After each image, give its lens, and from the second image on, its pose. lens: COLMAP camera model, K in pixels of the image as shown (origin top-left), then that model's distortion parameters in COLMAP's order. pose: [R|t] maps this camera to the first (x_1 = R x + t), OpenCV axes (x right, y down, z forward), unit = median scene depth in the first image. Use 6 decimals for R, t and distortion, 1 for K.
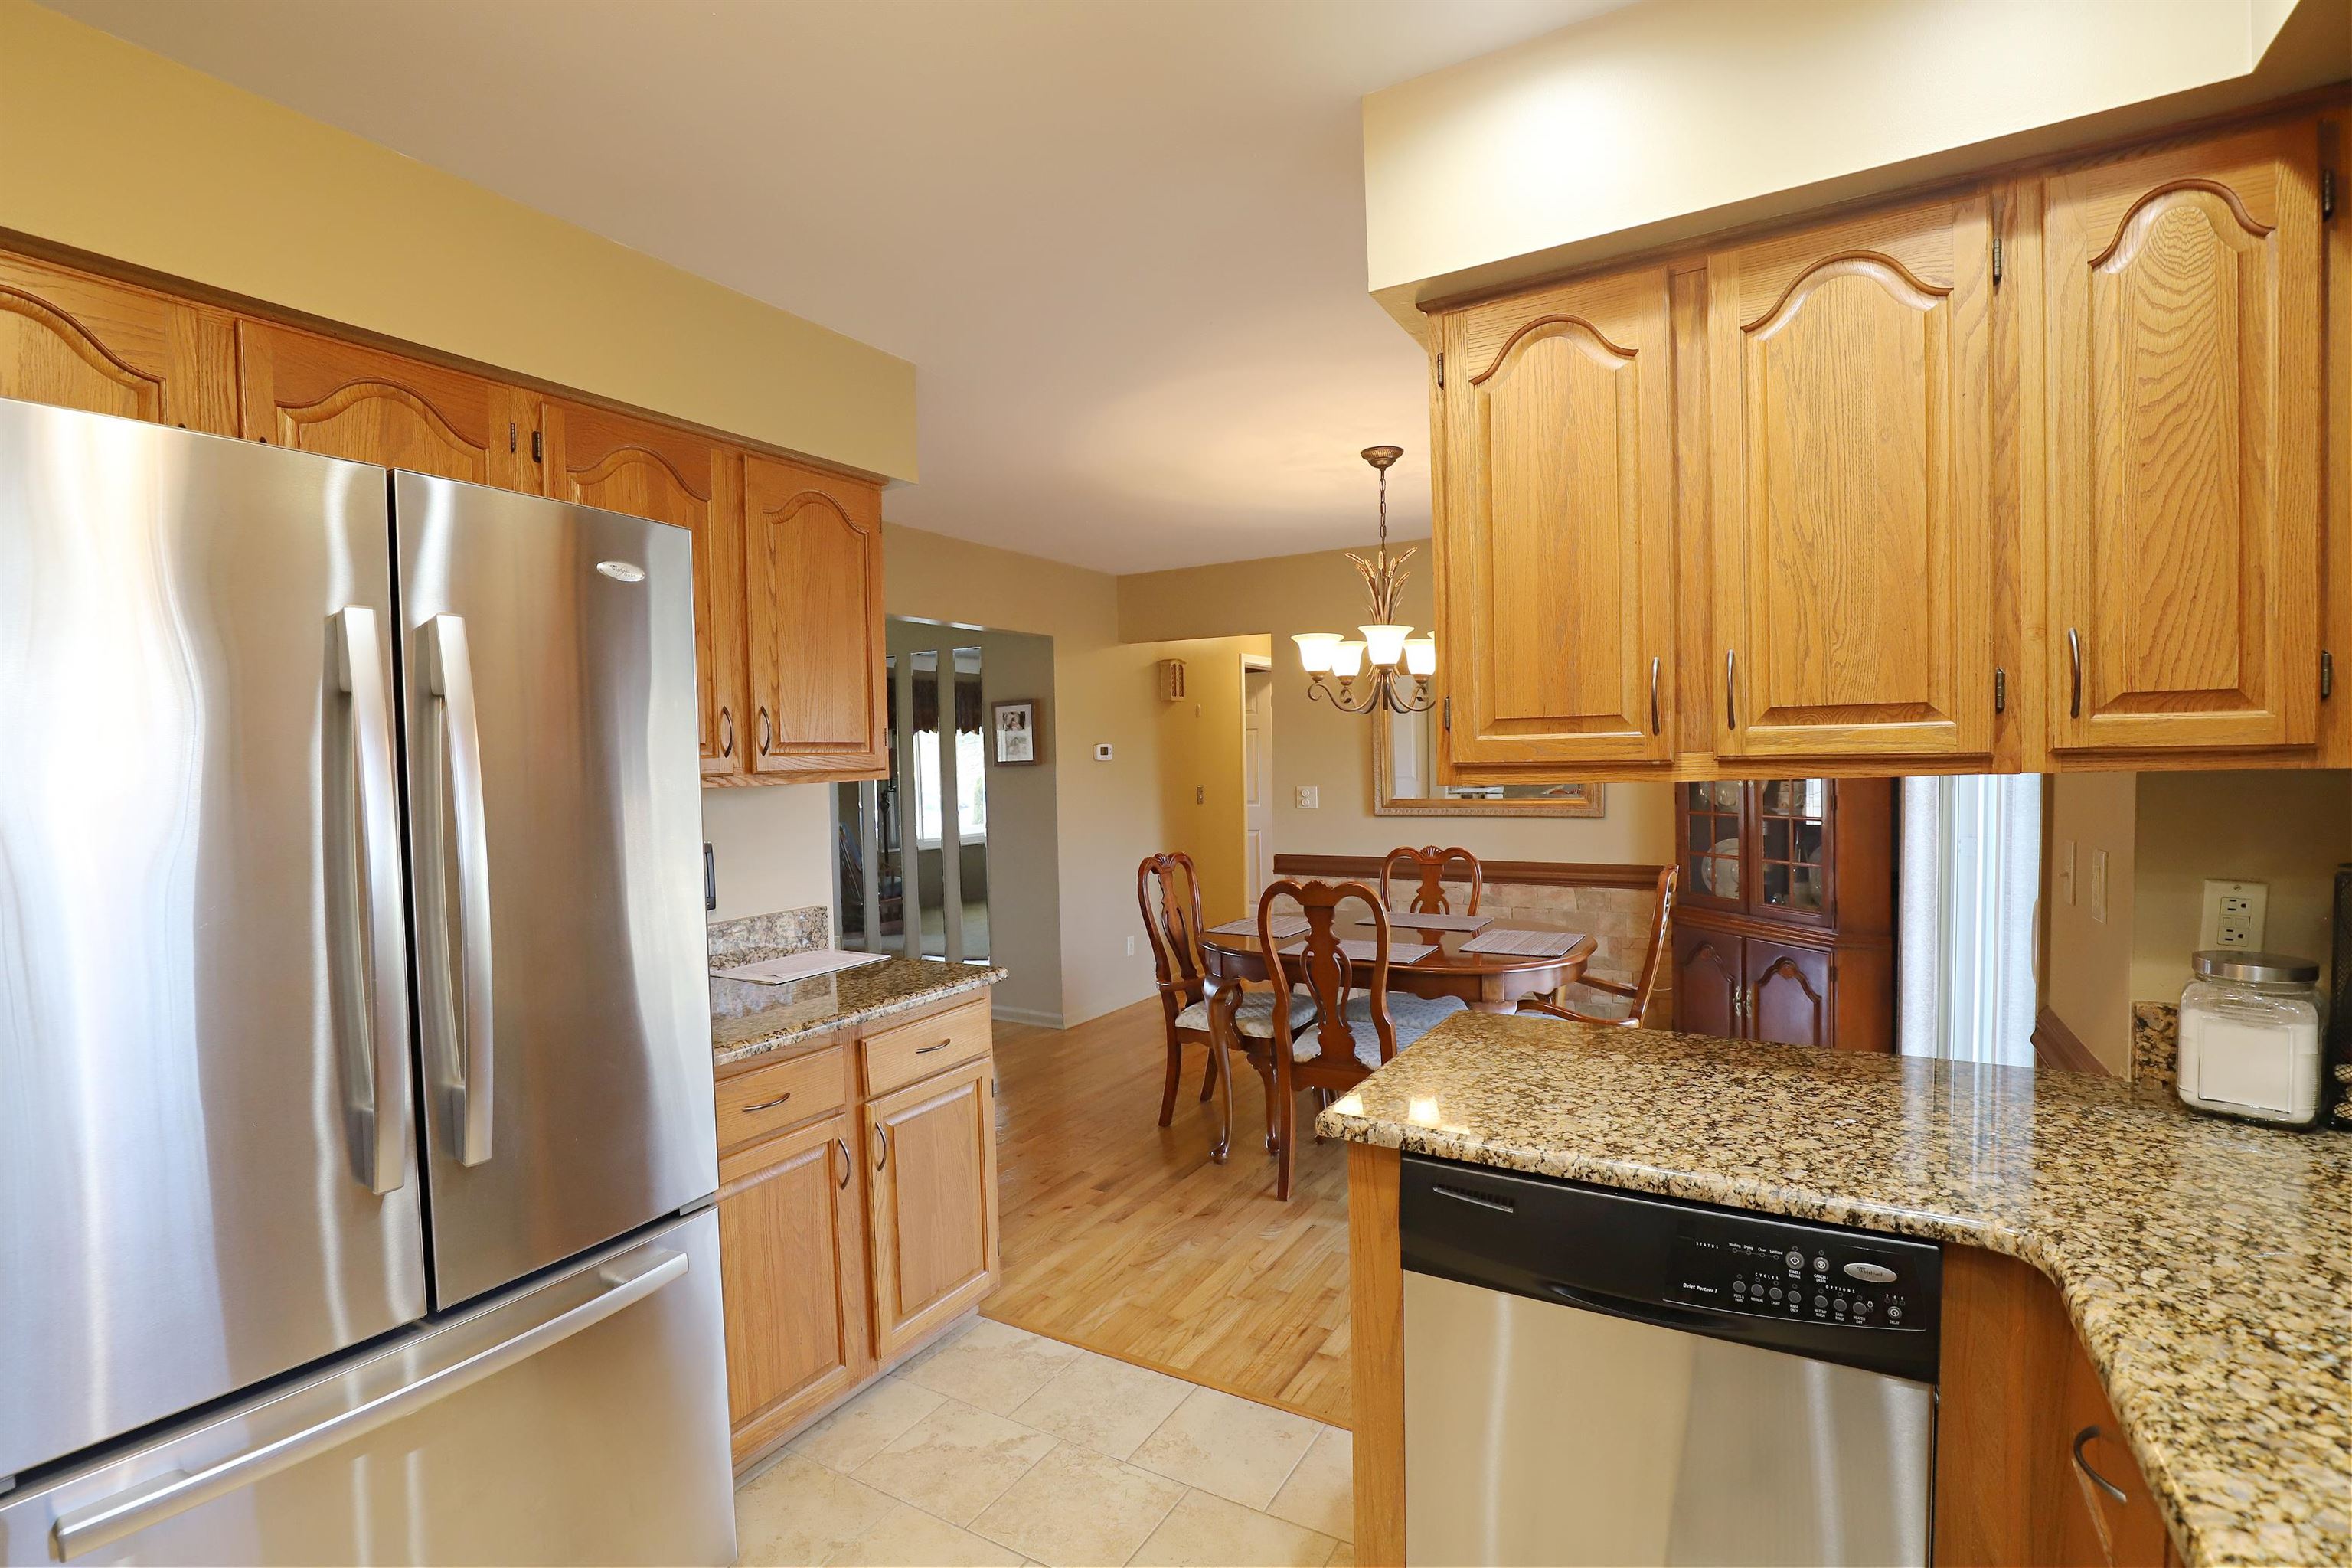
lens RADIAL K [[1083.0, 0, 1168.1], [0, 1083.0, 796.6], [0, 0, 1]] dist [-0.029599, 0.003255]
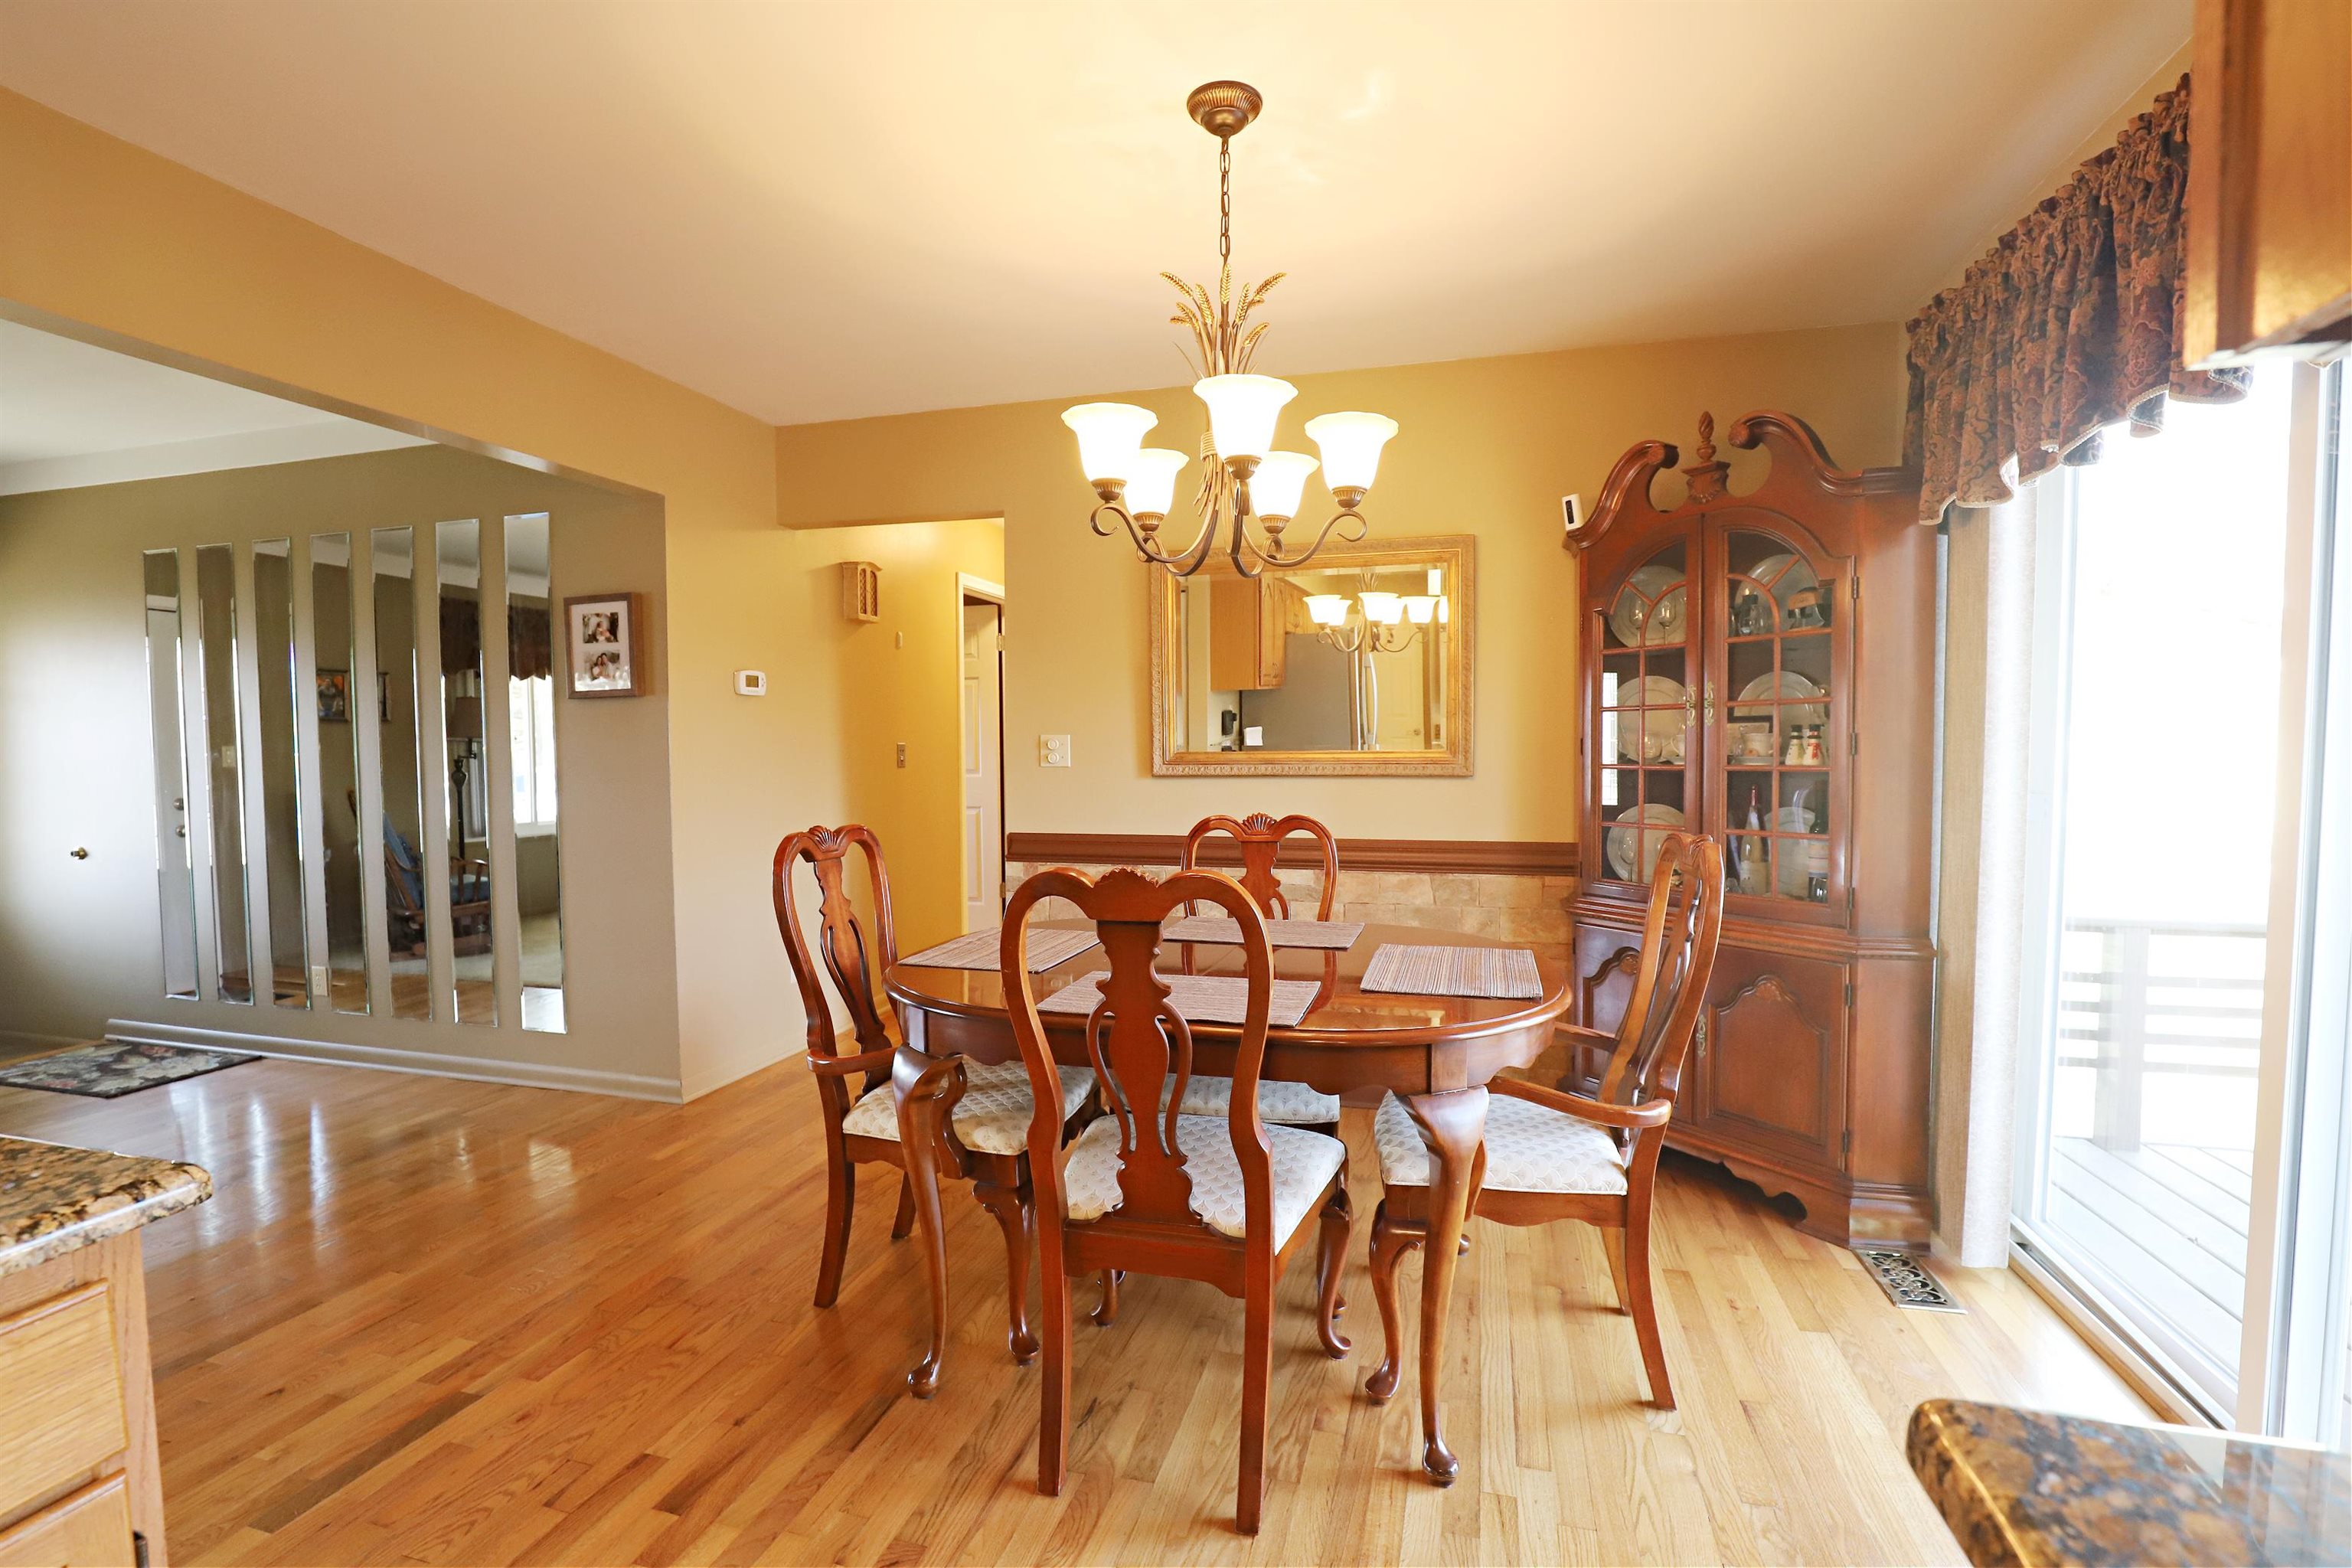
lens RADIAL K [[1083.0, 0, 1178.1], [0, 1083.0, 793.6], [0, 0, 1]] dist [-0.029599, 0.003255]
pose [[0.963221, 0.003404, 0.268688, 0.025386], [-0.004891, 0.999976, 0.004867, 0.036230], [-0.268665, -0.006002, 0.963215, 0.454562]]
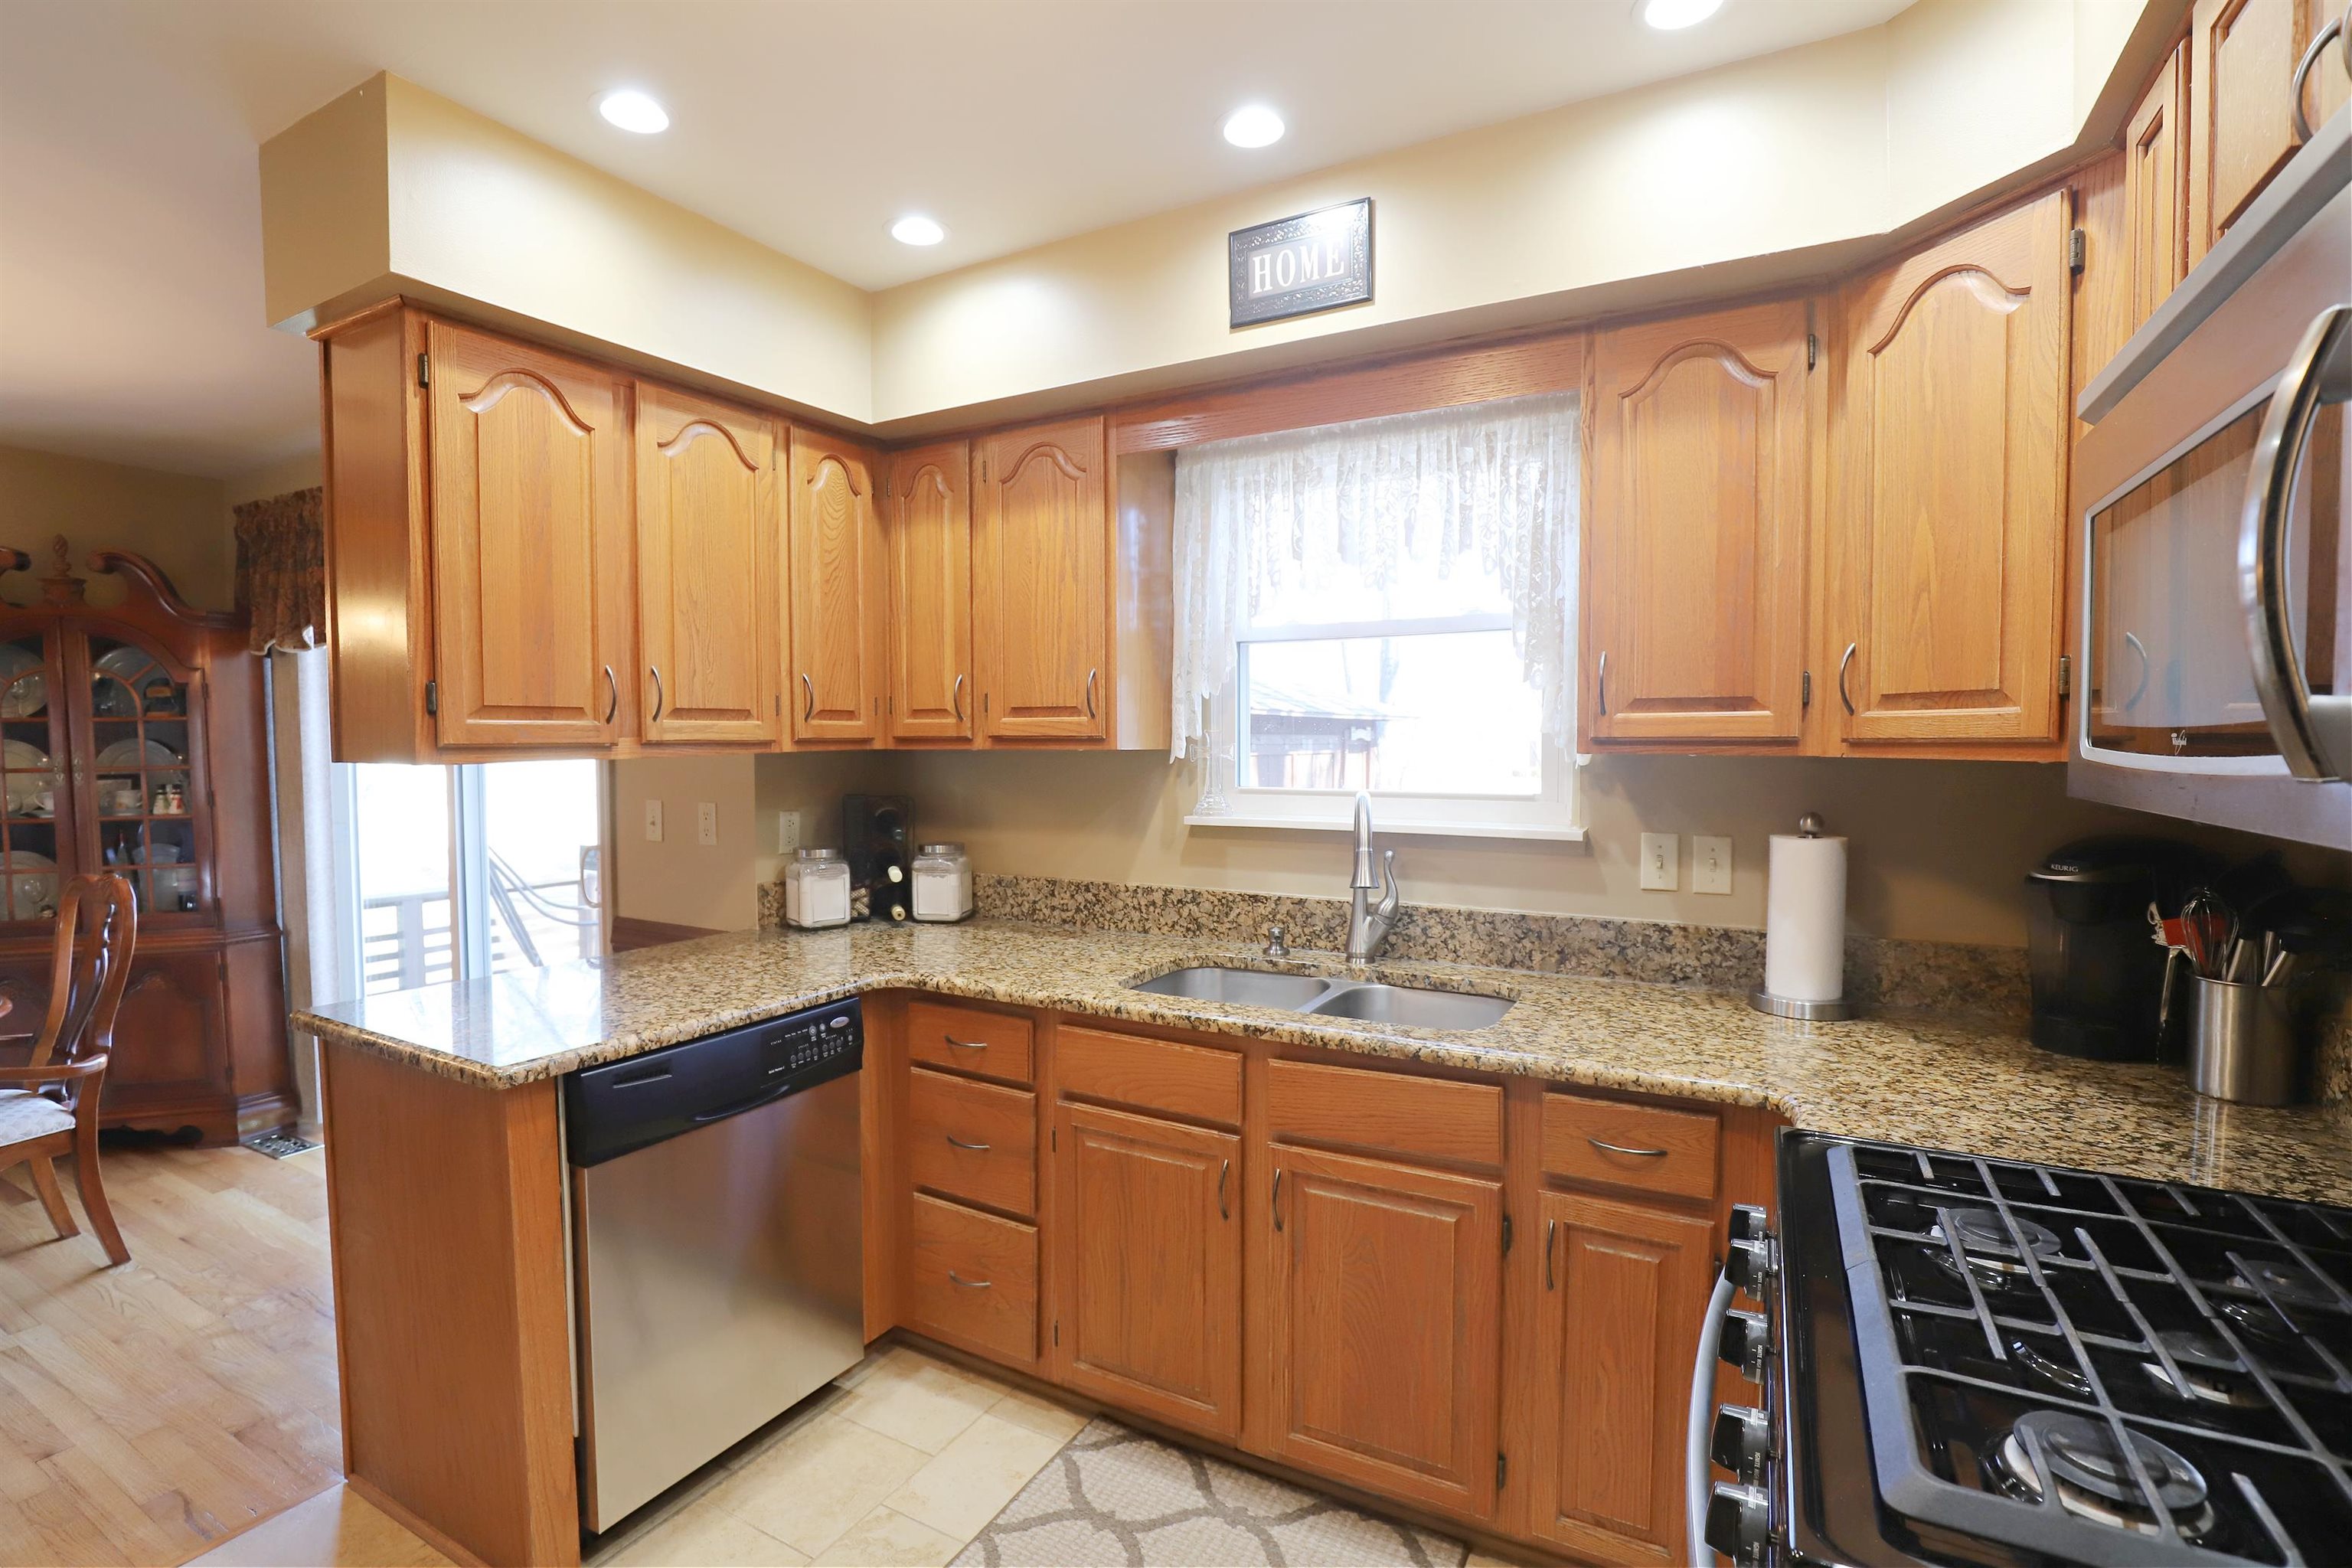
lens RADIAL K [[1083.0, 0, 1191.8], [0, 1083.0, 796.1], [0, 0, 1]] dist [-0.029599, 0.003255]
pose [[-0.036506, -0.034336, 0.998743, -0.371356], [0.039238, 0.998590, 0.035765, 0.005154], [-0.998563, 0.040495, -0.035107, 0.137605]]
